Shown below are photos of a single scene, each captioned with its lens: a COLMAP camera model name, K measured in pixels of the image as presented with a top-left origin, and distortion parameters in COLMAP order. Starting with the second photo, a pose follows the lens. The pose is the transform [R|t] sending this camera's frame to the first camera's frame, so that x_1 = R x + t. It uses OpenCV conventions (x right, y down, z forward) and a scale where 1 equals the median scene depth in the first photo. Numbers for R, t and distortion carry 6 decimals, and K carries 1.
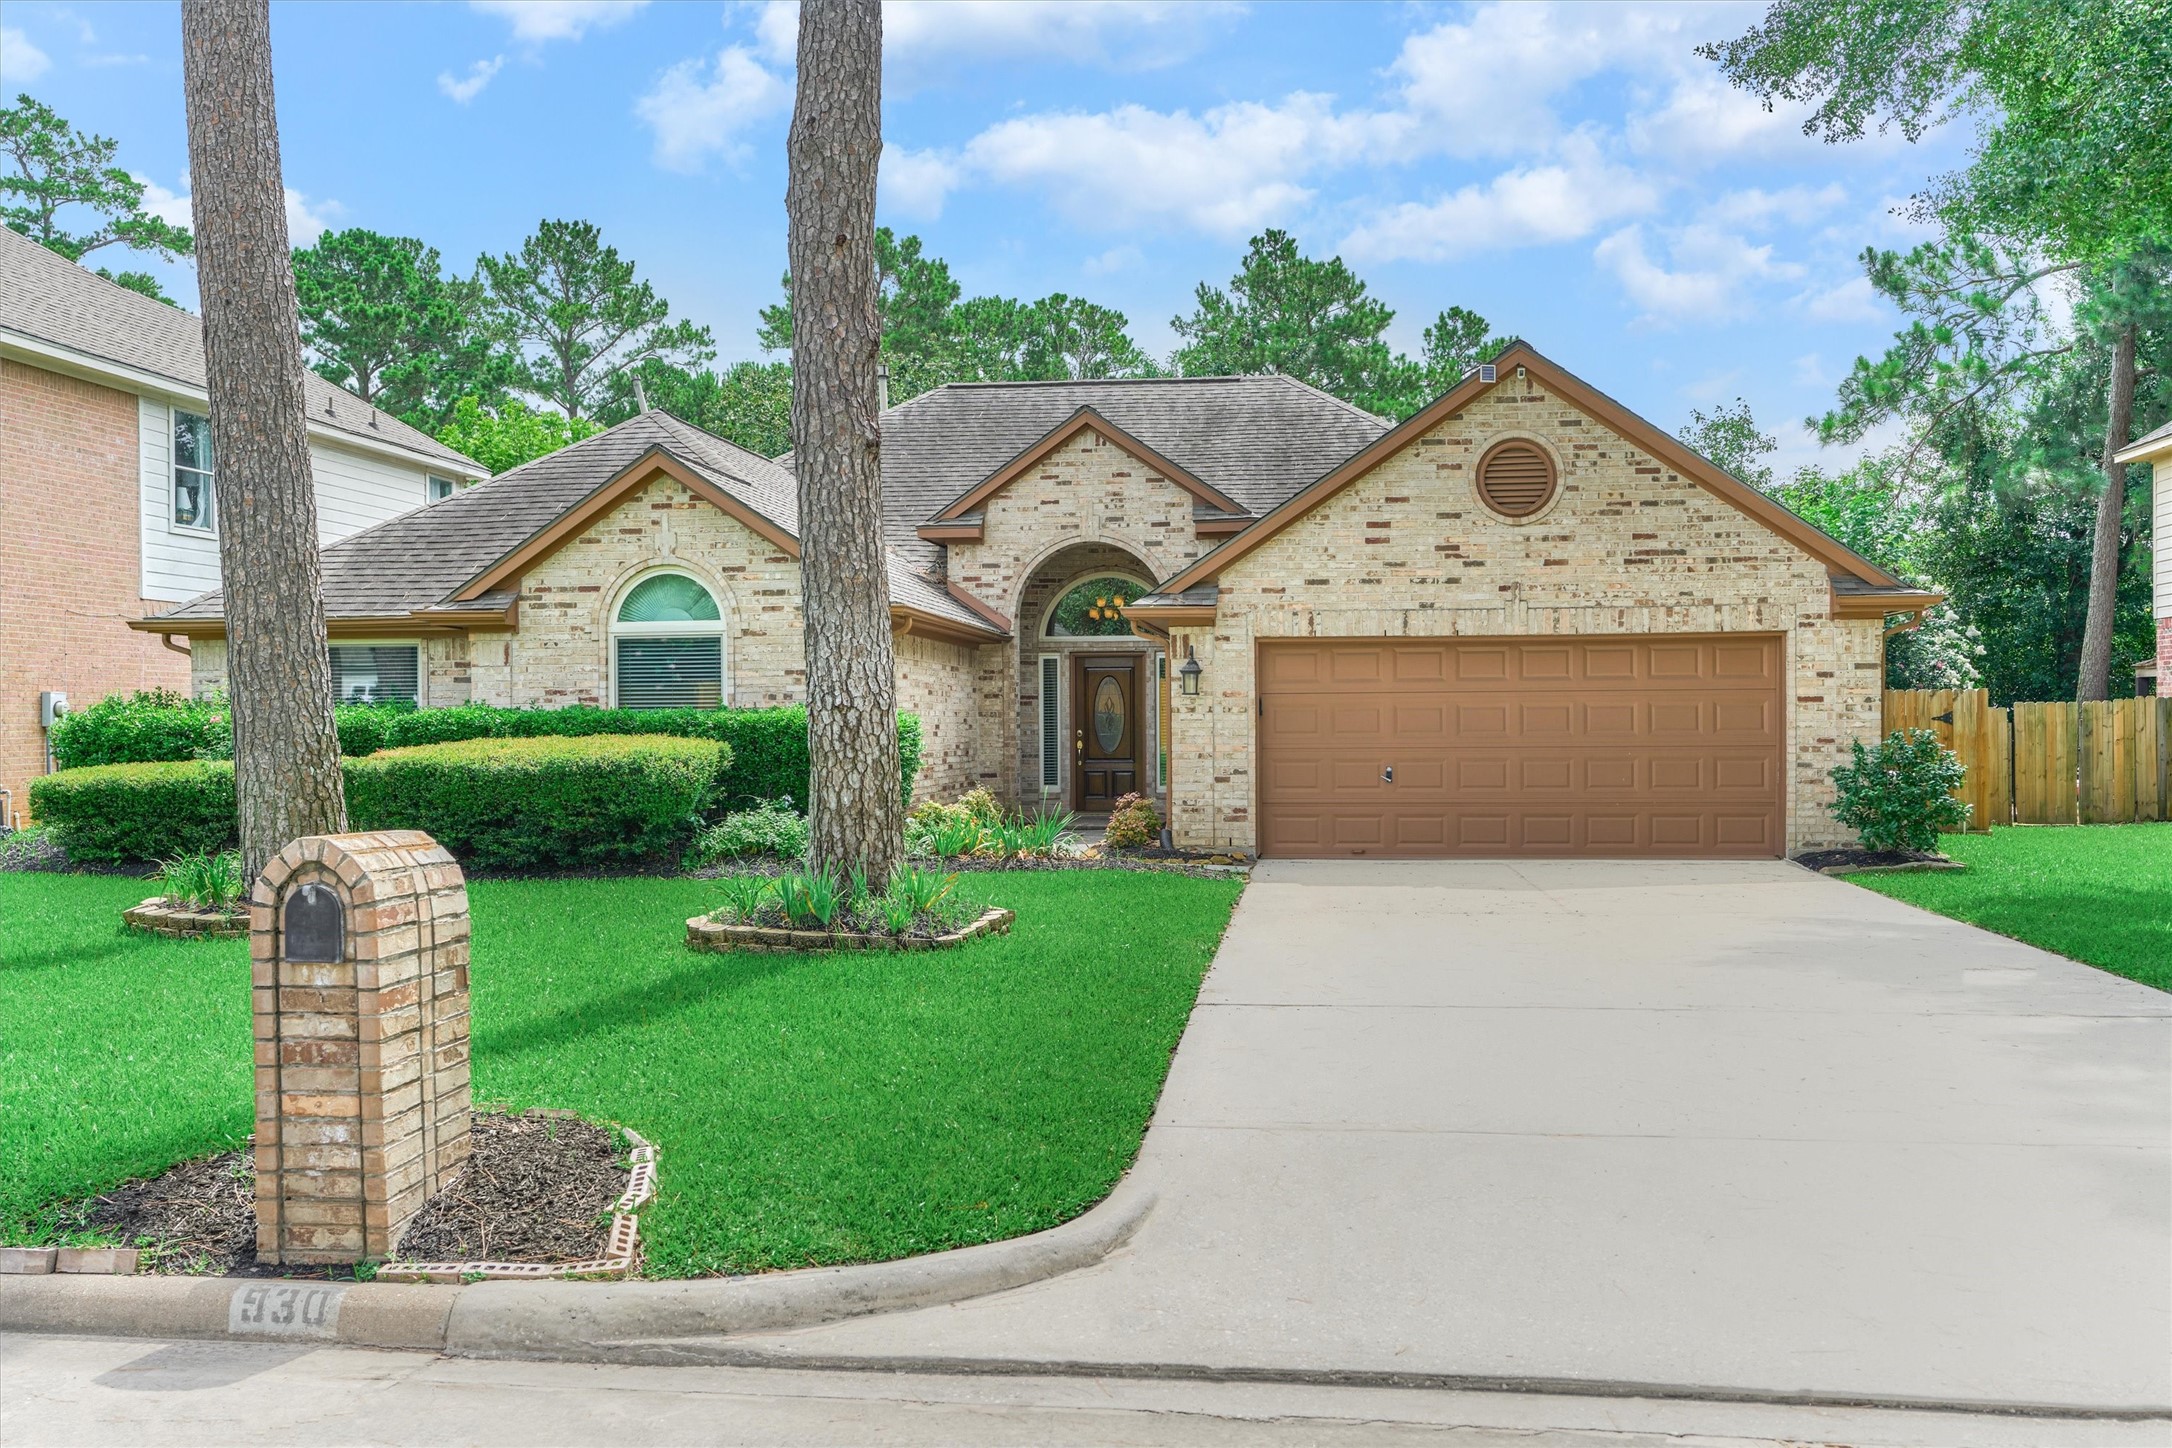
lens RADIAL K [[1556.3, 0, 1159.6], [0, 1556.3, 715.2], [0, 0, 1]] dist [-0.003438, -0.000235]
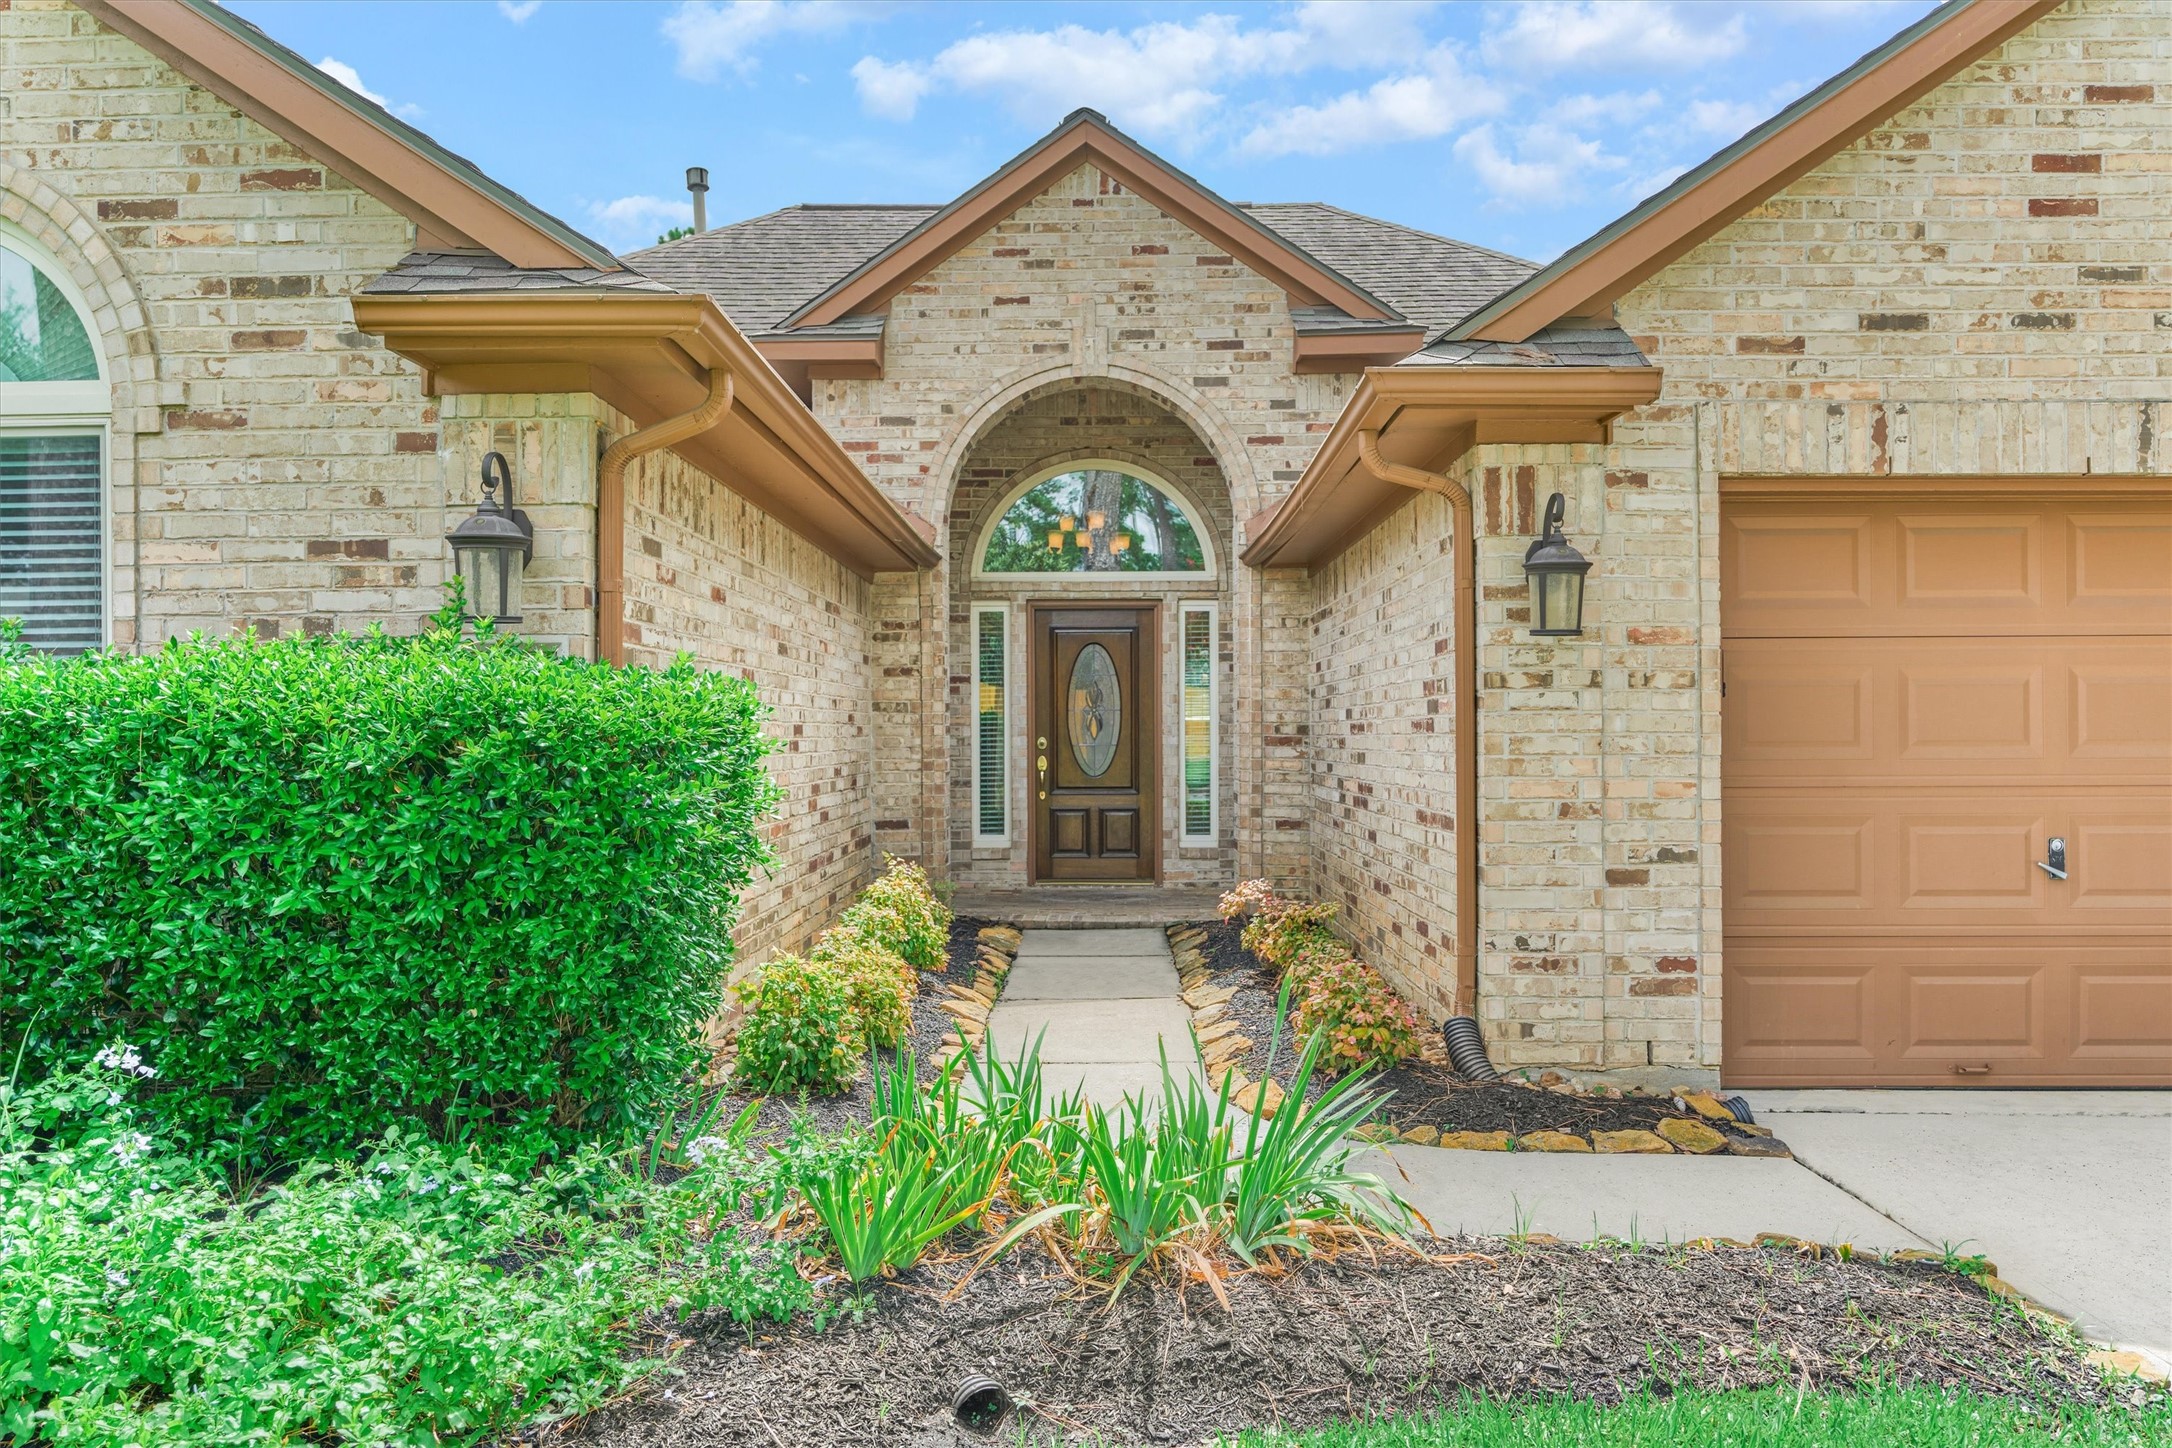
lens RADIAL K [[1324.8, 0, 1086.0], [0, 1324.8, 724.0], [0, 0, 1]] dist [-0.001383, -0.000673]
pose [[0.995875, 0.001095, 0.090730, -0.109530], [-0.001047, 0.999999, -0.000574, 0.006797], [-0.090731, 0.000477, 0.995875, 0.709417]]
